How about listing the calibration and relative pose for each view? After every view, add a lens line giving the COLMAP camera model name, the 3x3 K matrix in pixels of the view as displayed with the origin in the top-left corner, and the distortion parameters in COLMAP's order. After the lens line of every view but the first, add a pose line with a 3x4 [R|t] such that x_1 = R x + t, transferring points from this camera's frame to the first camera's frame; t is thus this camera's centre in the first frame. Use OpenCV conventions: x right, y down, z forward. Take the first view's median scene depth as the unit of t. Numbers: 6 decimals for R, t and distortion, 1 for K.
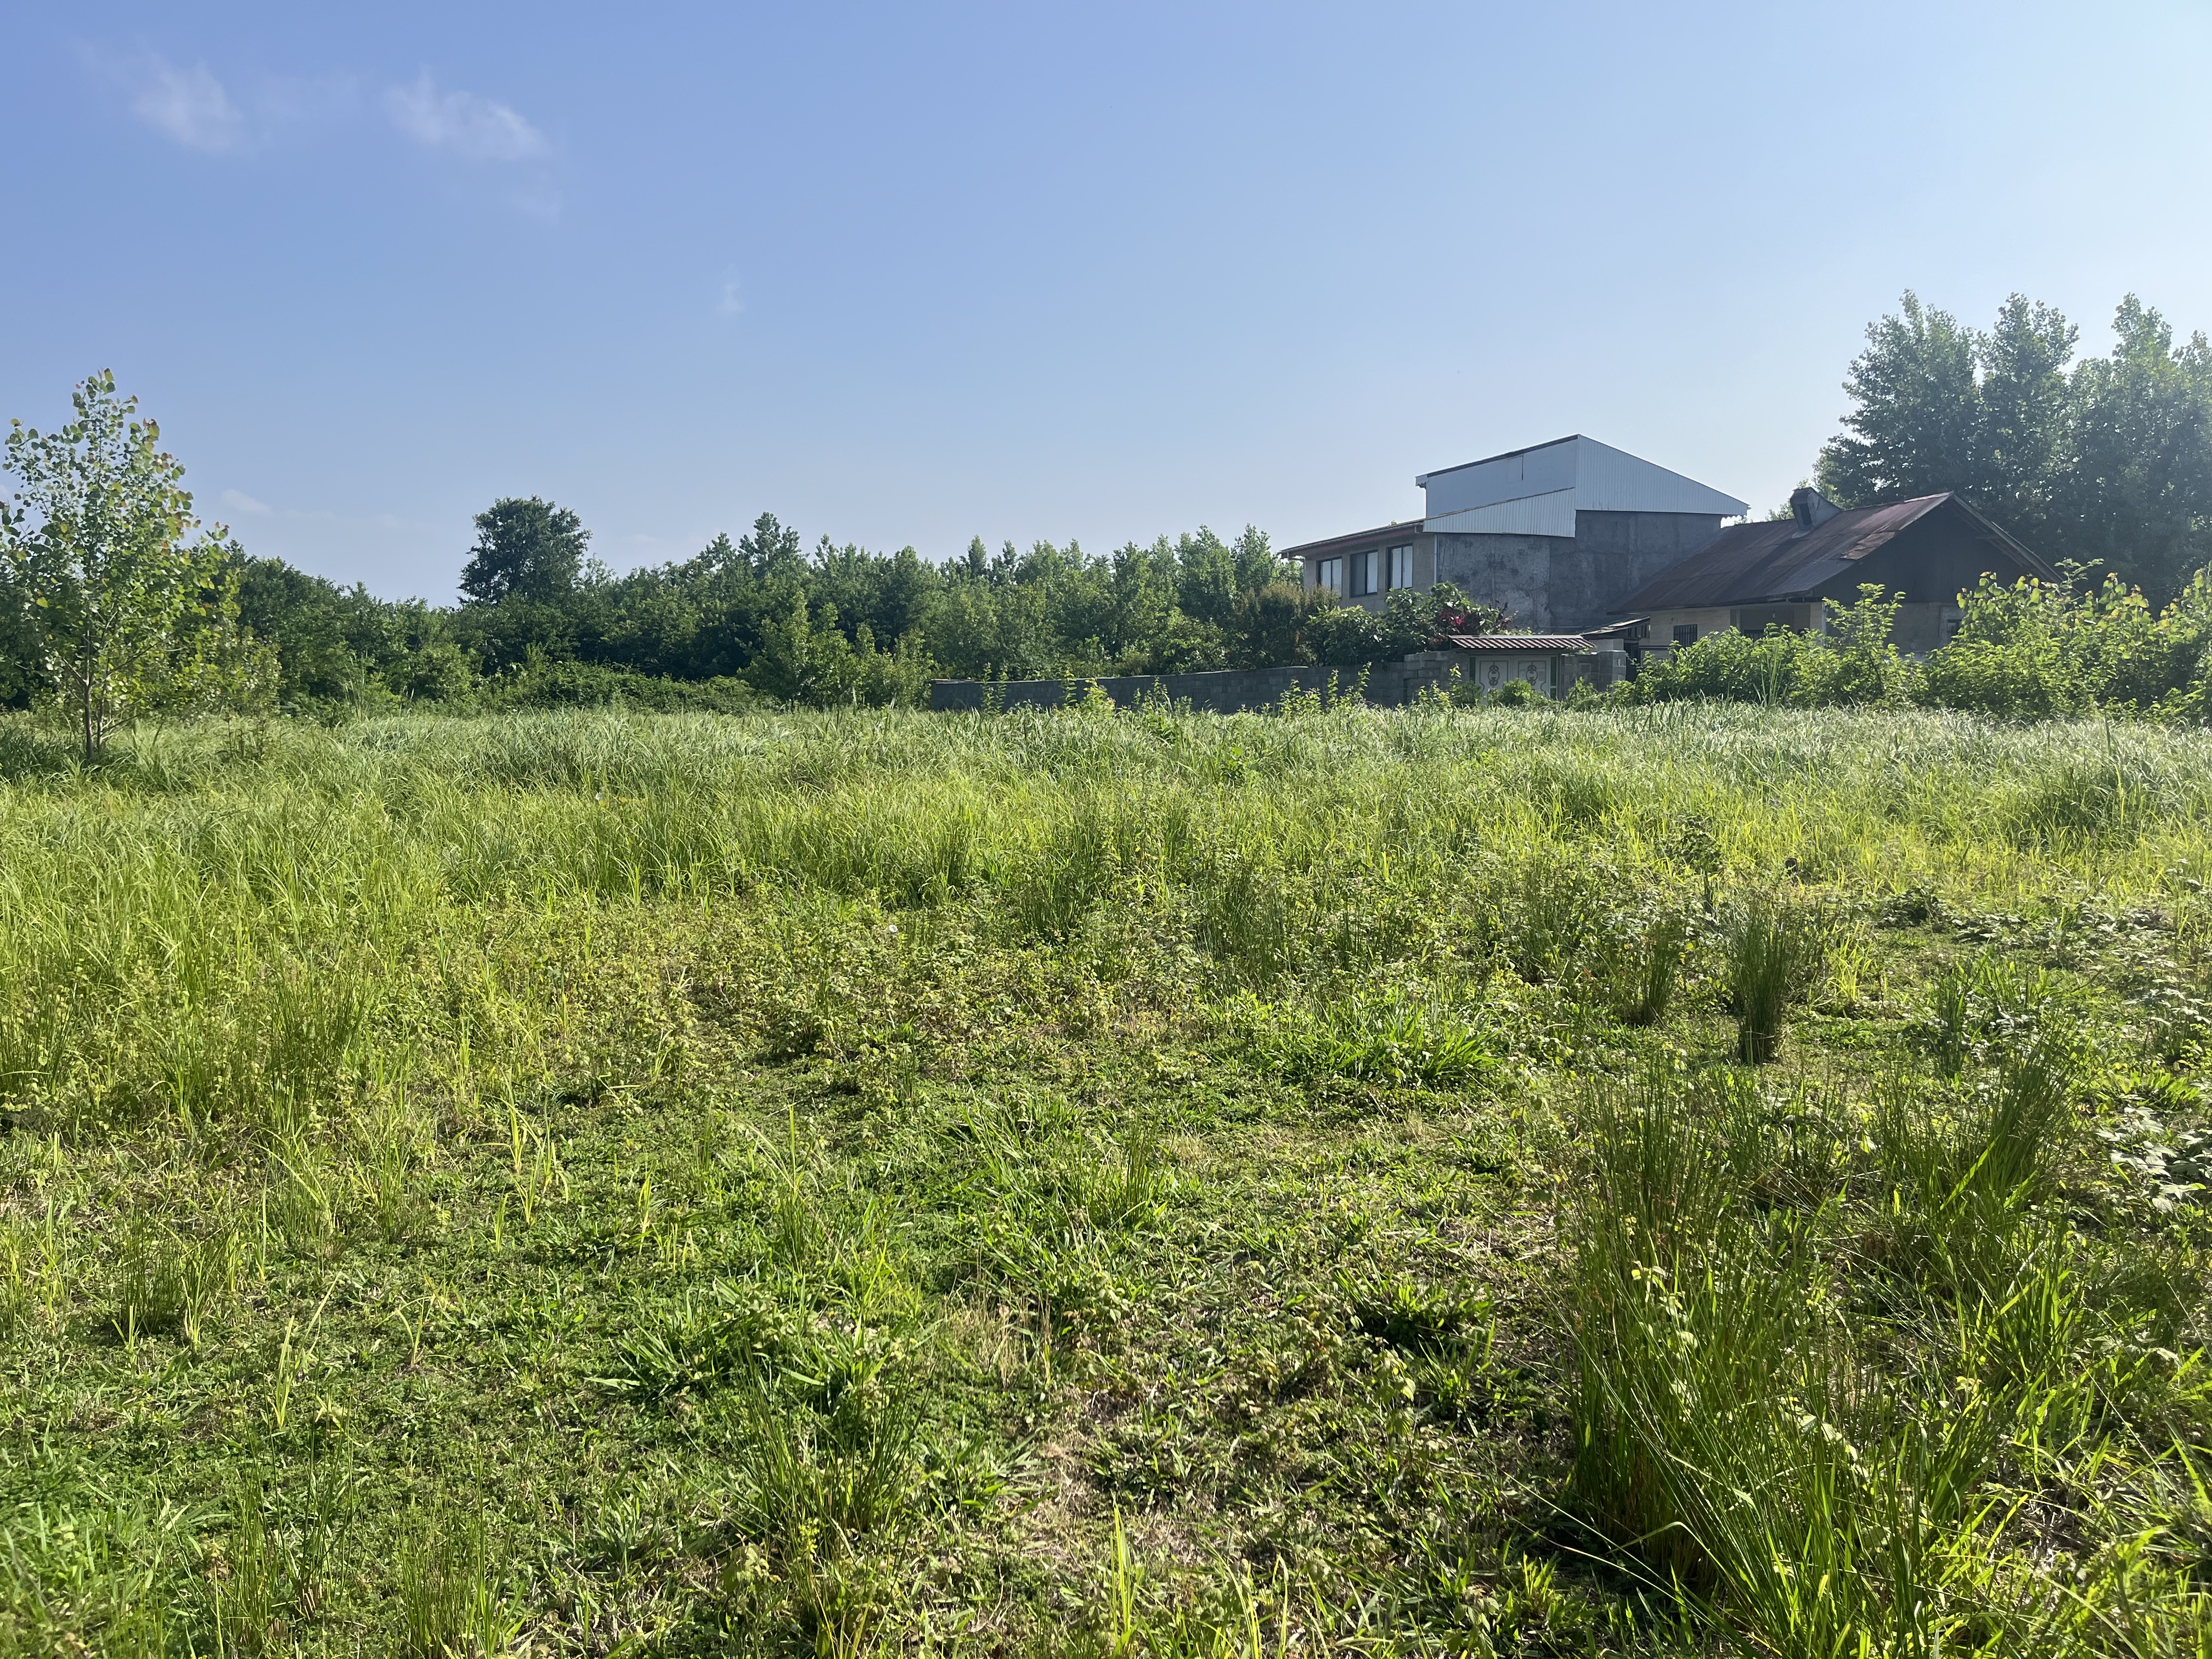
lens RADIAL K [[1670.3, 0, 1088.5], [0, 1670.3, 840.1], [0, 0, 1]] dist [0.072302, -0.101861]
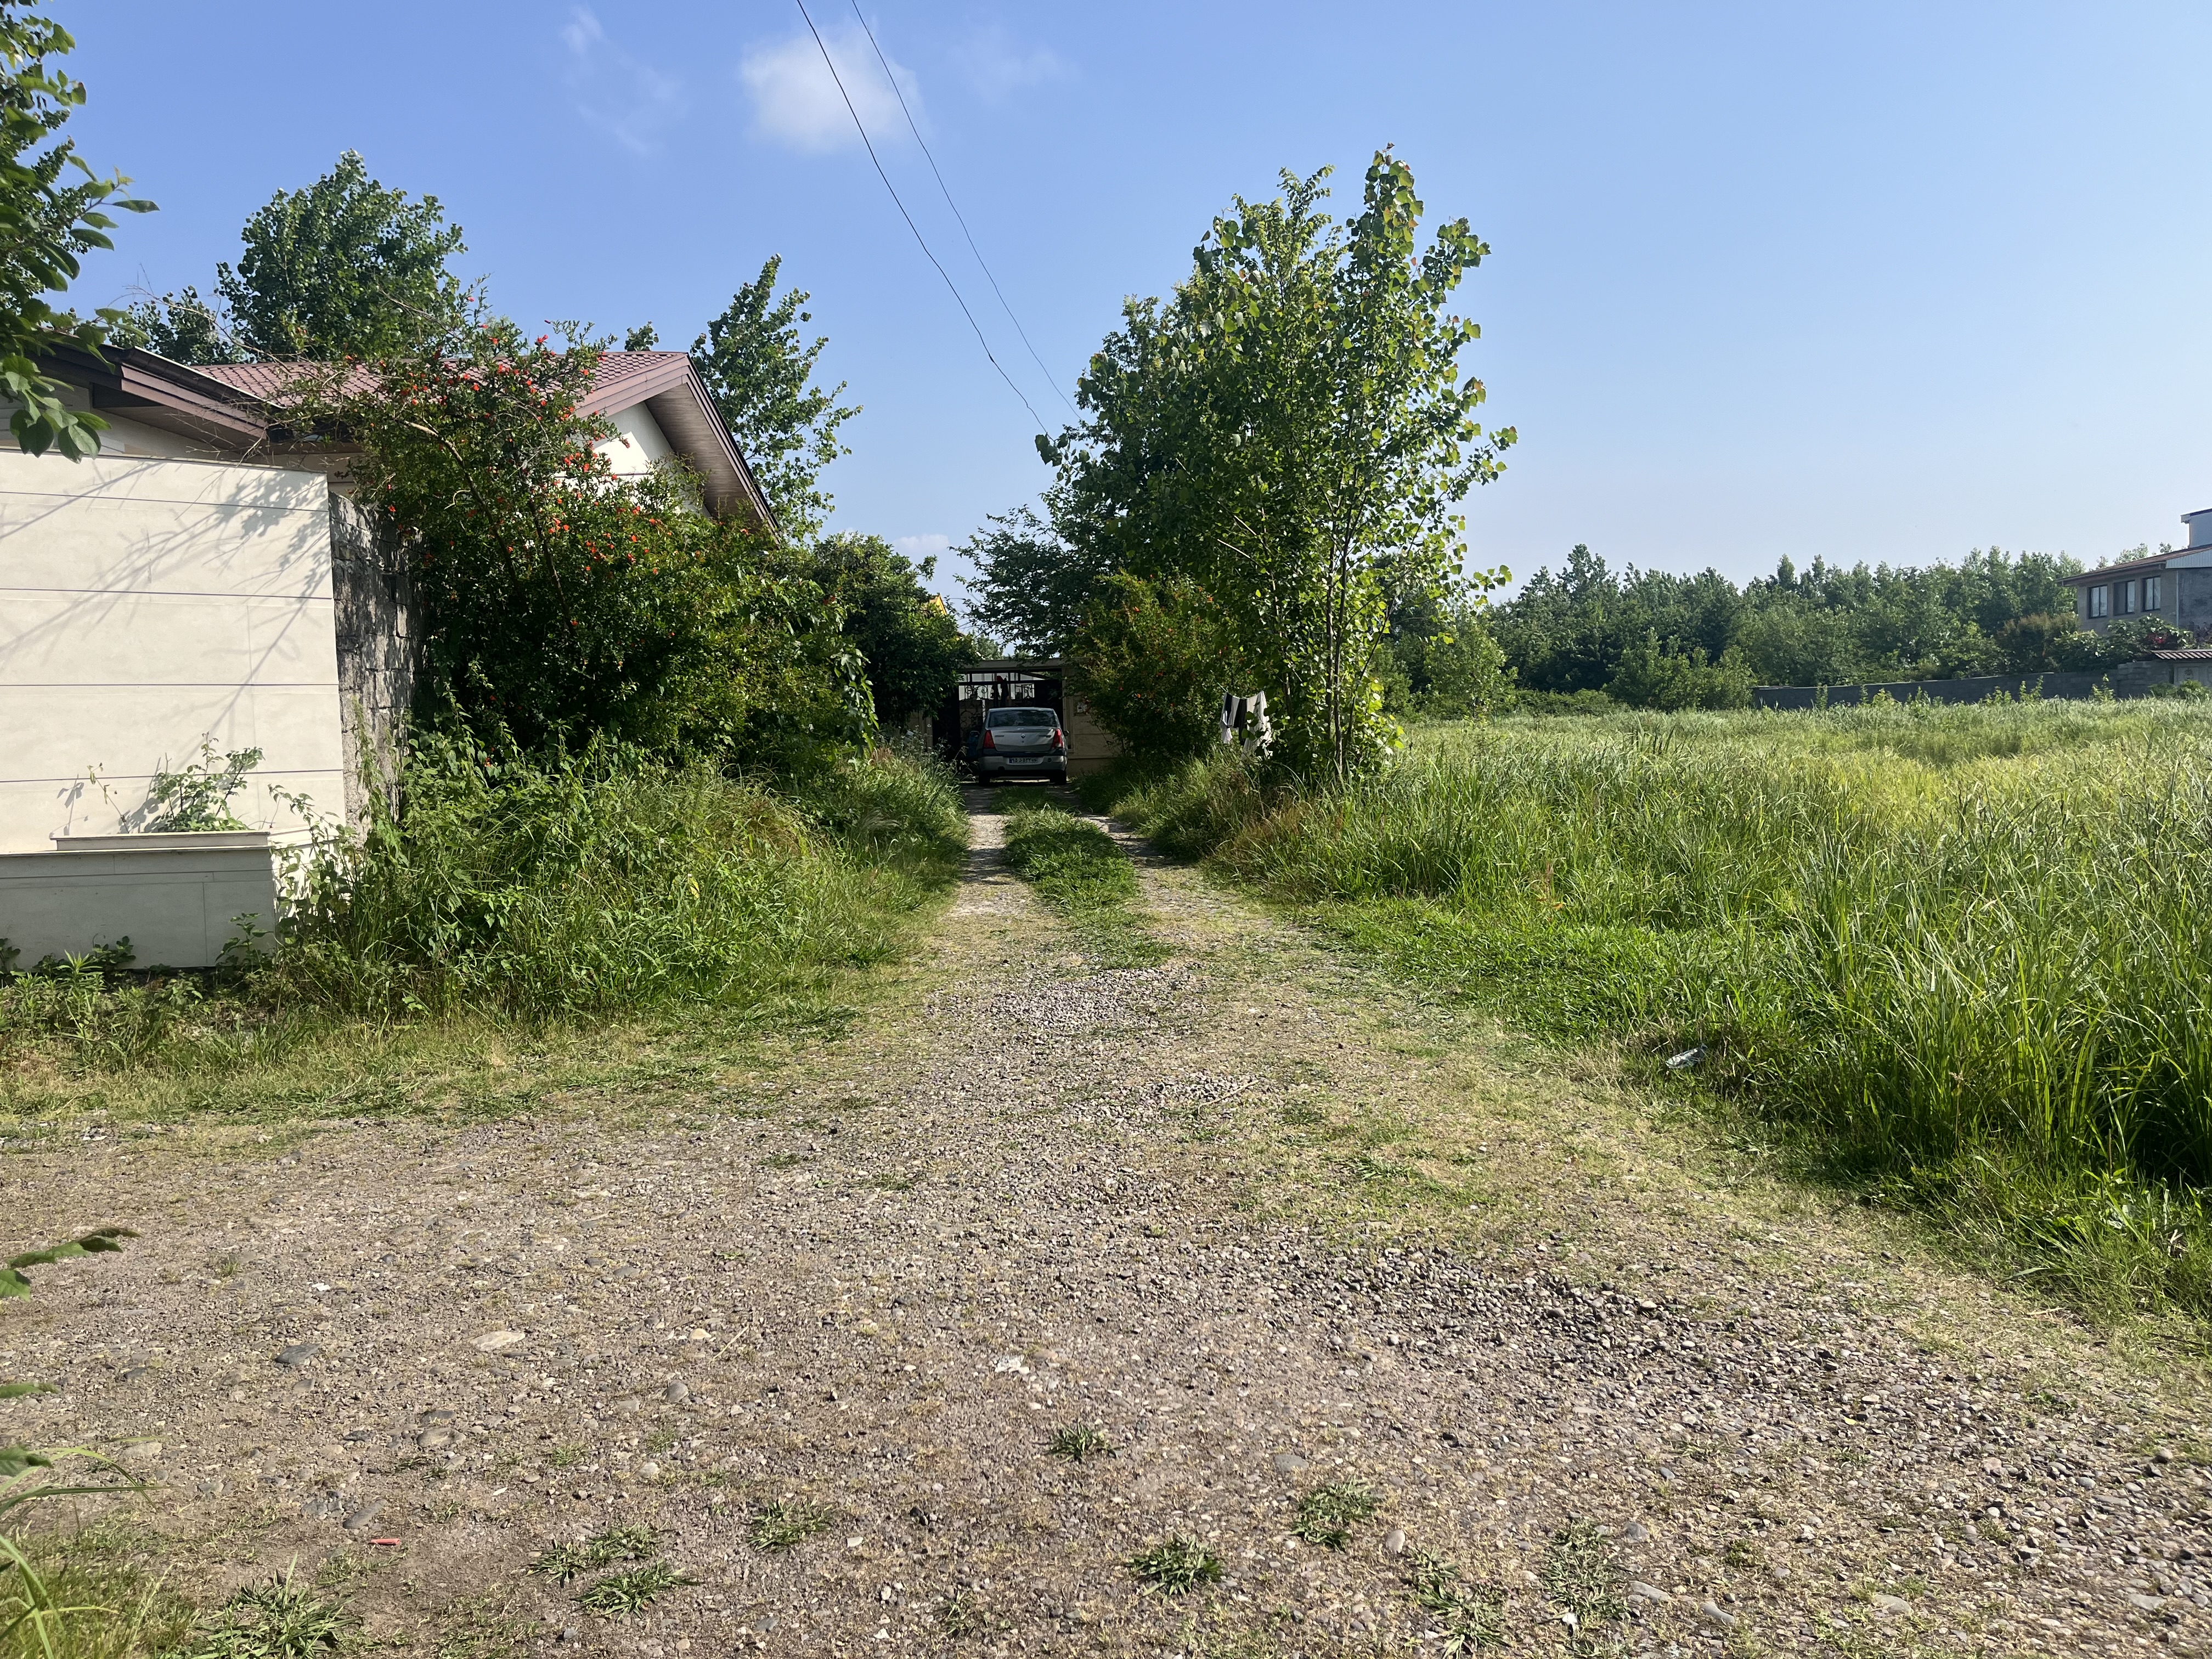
lens RADIAL K [[1670.3, 0, 1083.6], [0, 1670.3, 818.5], [0, 0, 1]] dist [0.072302, -0.101861]
pose [[0.900820, 0.006768, -0.434139, 0.076710], [-0.015065, 0.999764, -0.015675, 0.396156], [0.433931, 0.020661, 0.900709, -4.660499]]
